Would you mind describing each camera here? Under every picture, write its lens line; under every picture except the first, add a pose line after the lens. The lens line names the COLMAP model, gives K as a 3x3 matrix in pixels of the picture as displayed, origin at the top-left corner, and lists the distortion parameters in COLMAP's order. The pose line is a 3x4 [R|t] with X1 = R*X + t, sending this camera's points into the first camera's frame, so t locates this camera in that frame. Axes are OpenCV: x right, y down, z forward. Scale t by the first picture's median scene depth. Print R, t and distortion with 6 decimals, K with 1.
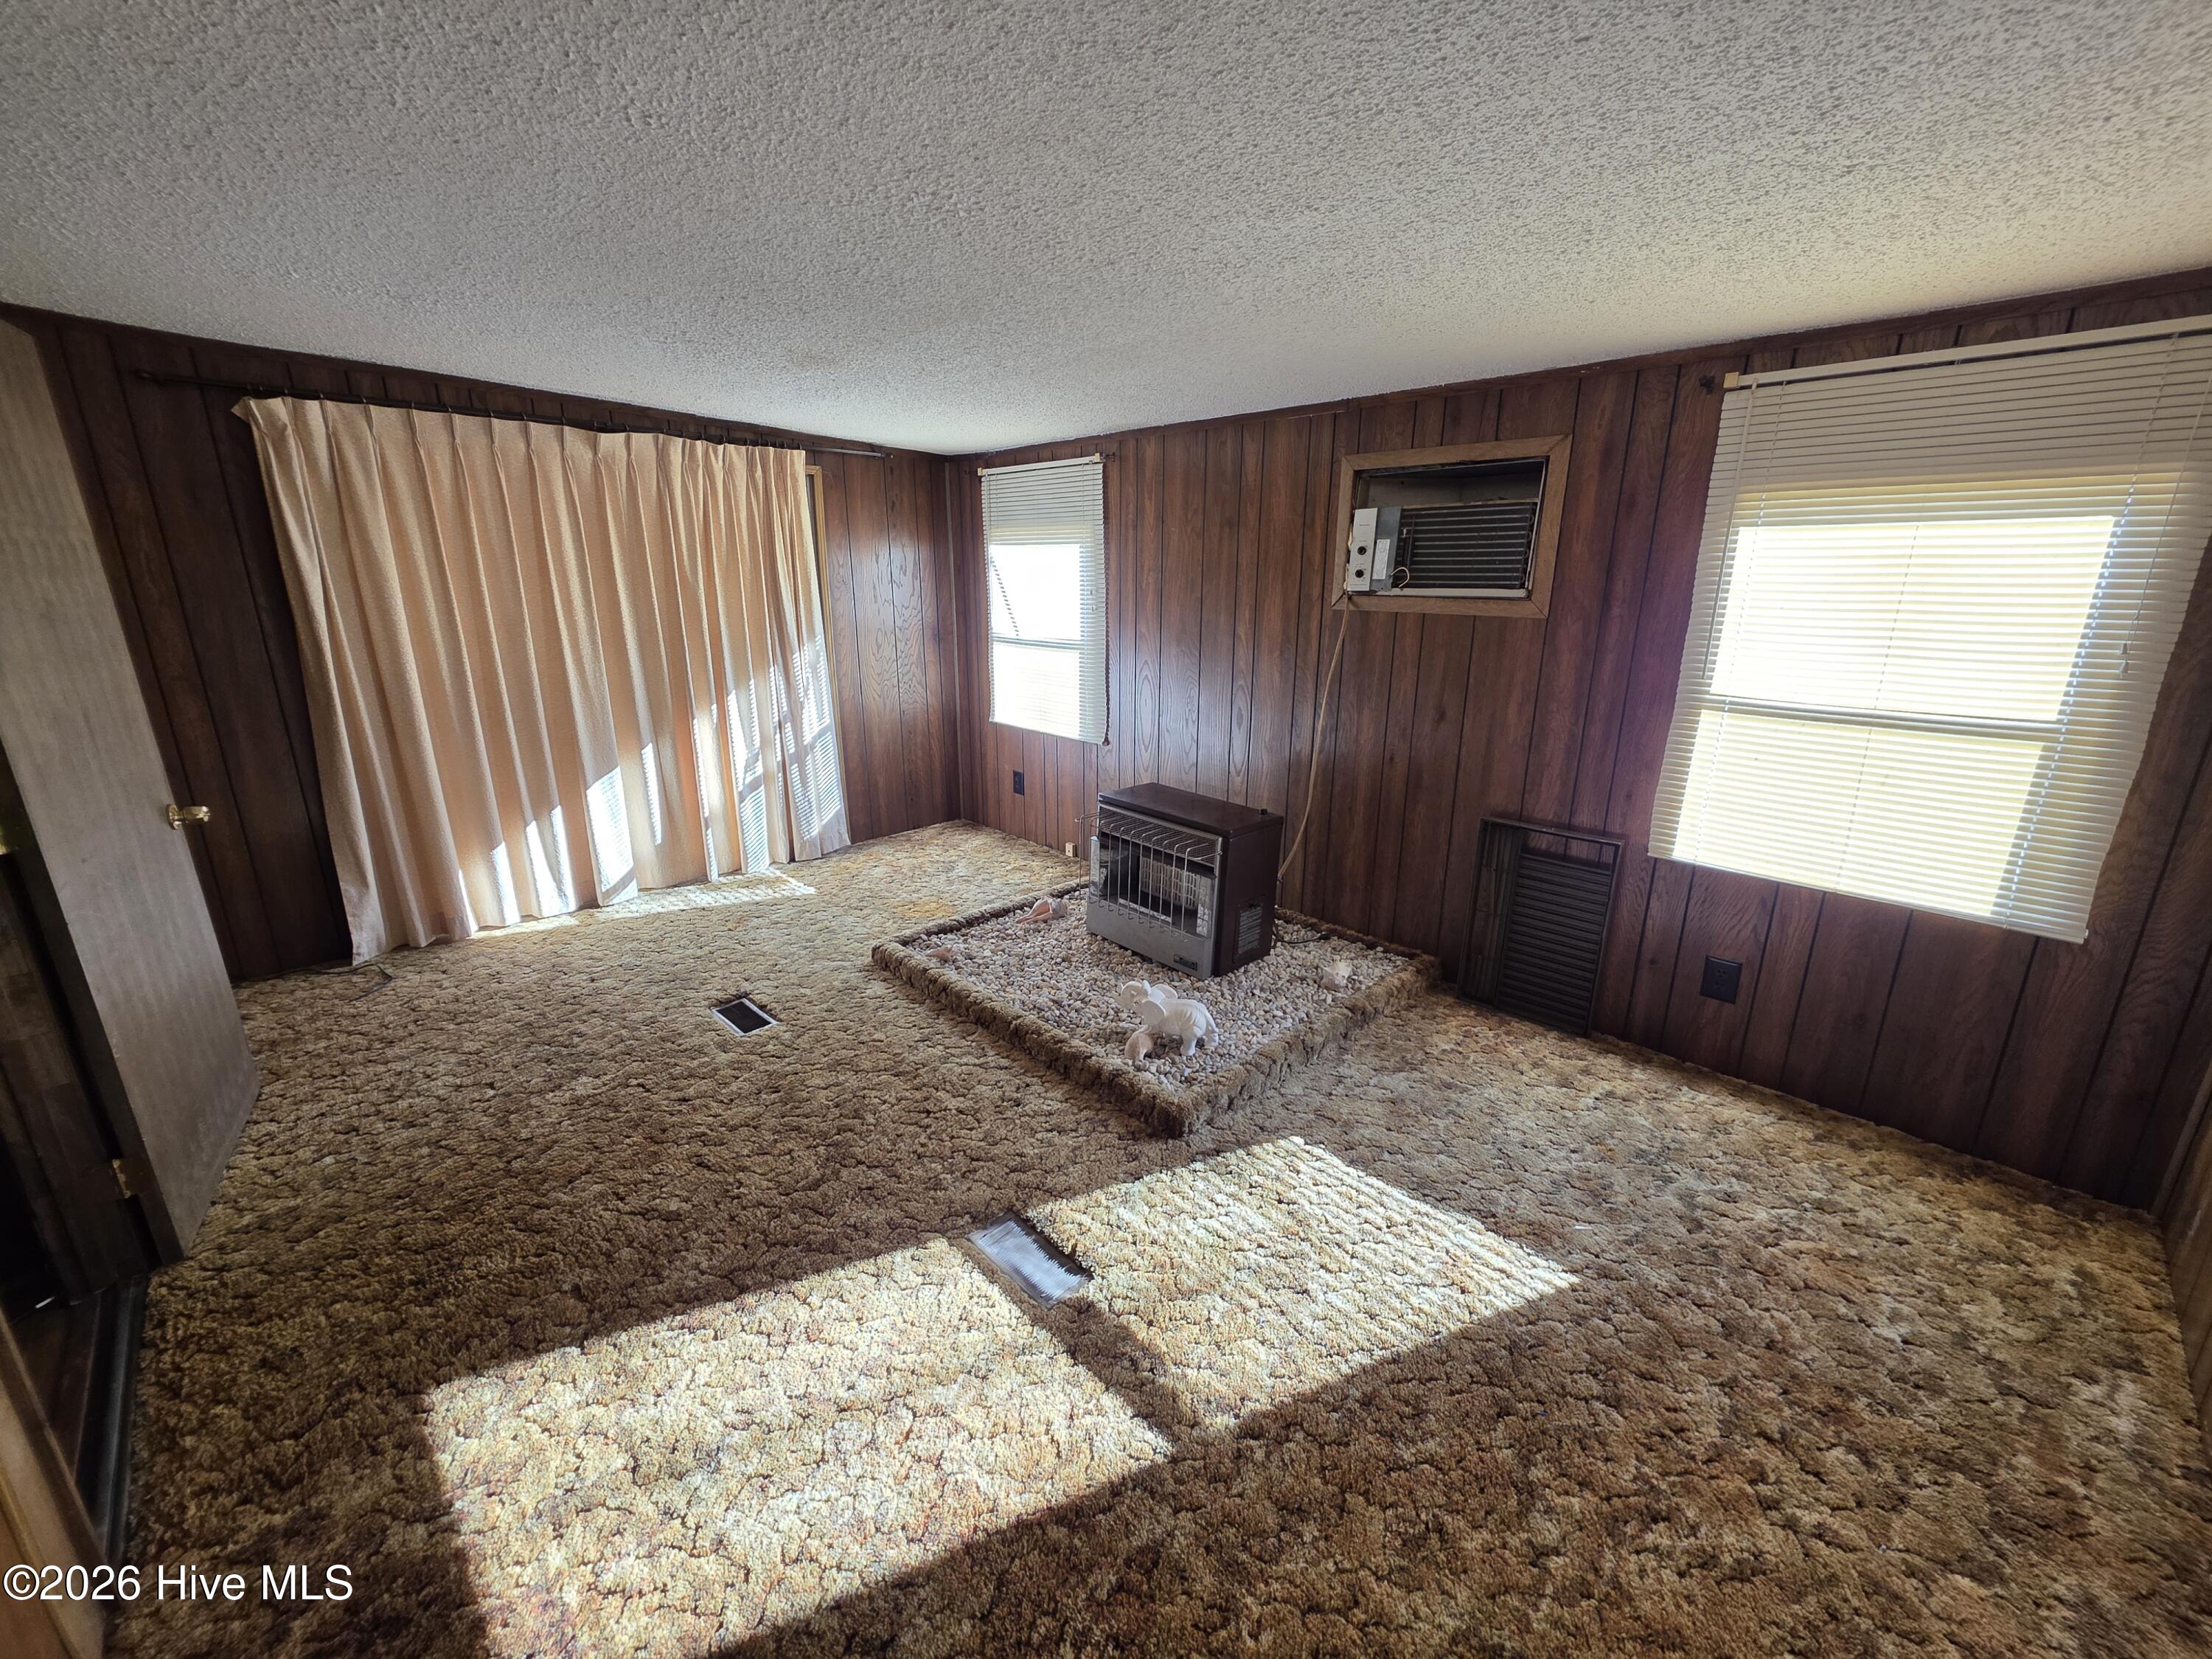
lens RADIAL K [[880.5, 0, 1103.8], [0, 880.5, 819.6], [0, 0, 1]] dist [-0.000230, -0.000356]
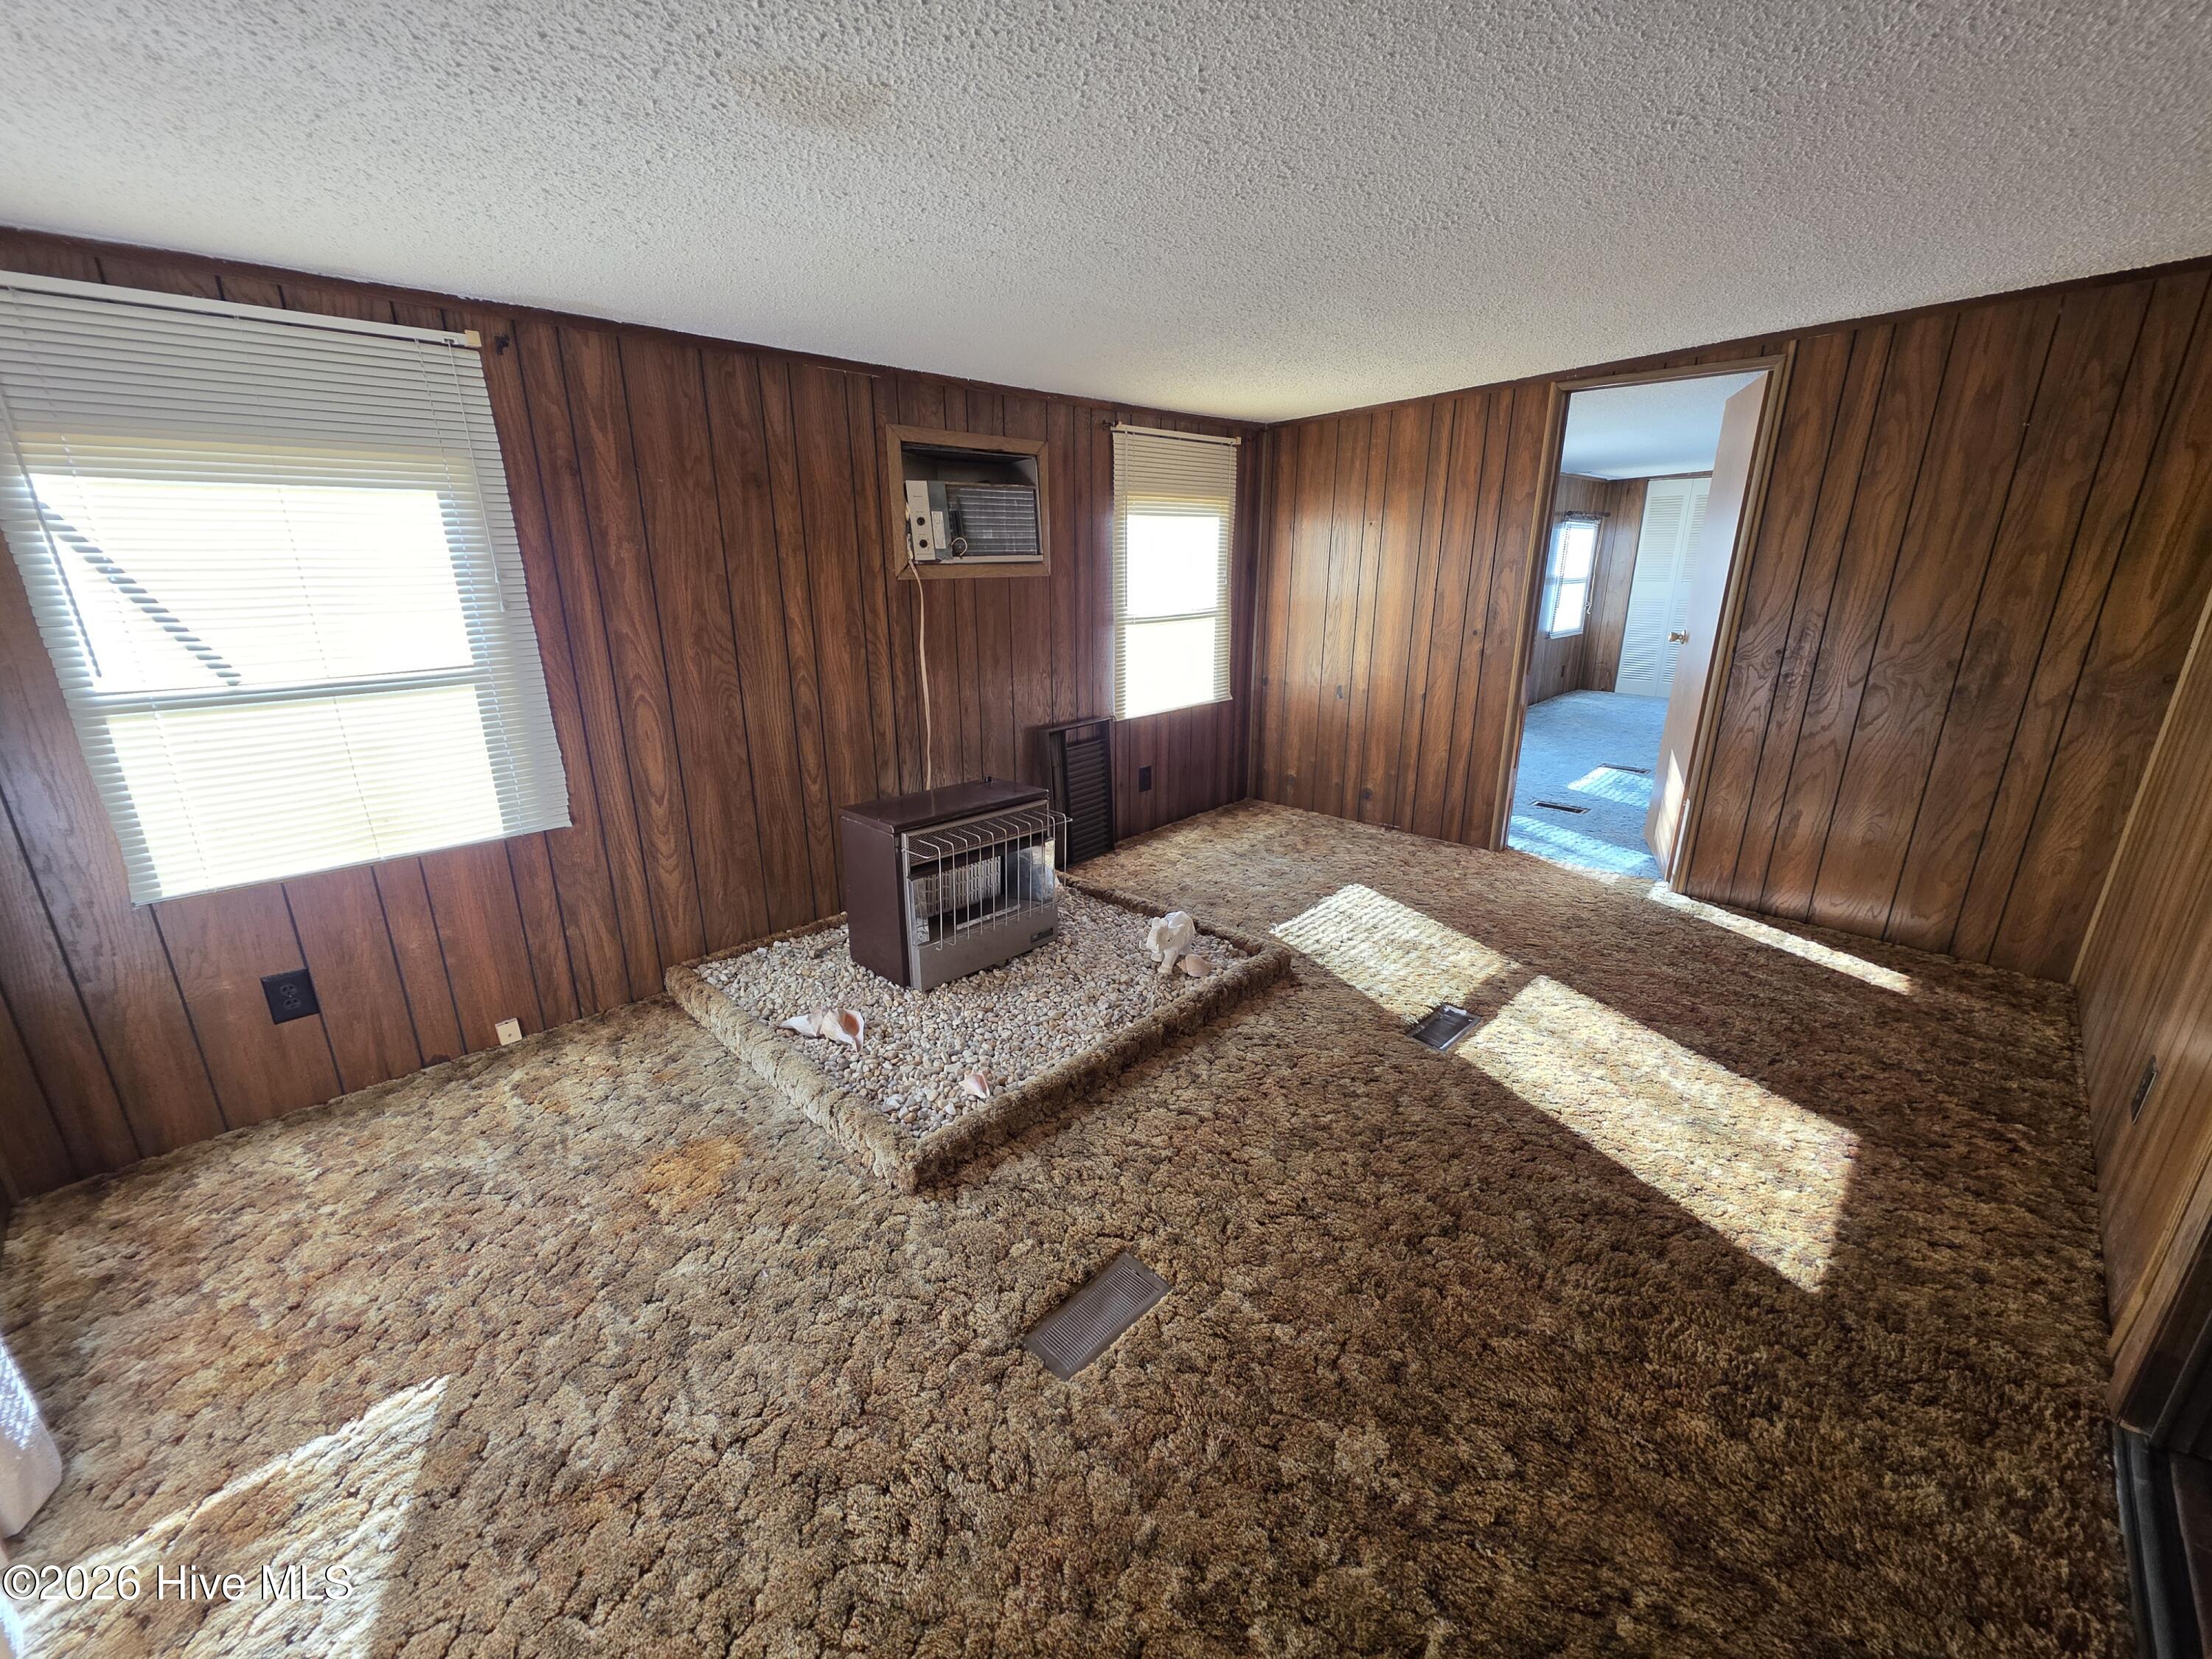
lens RADIAL K [[880.5, 0, 1103.8], [0, 880.5, 819.6], [0, 0, 1]] dist [-0.000230, -0.000356]
pose [[-0.014661, -0.302949, 0.952894, -0.817621], [0.270256, 0.916326, 0.295481, -0.233945], [-0.962677, 0.261857, 0.068439, 0.821093]]
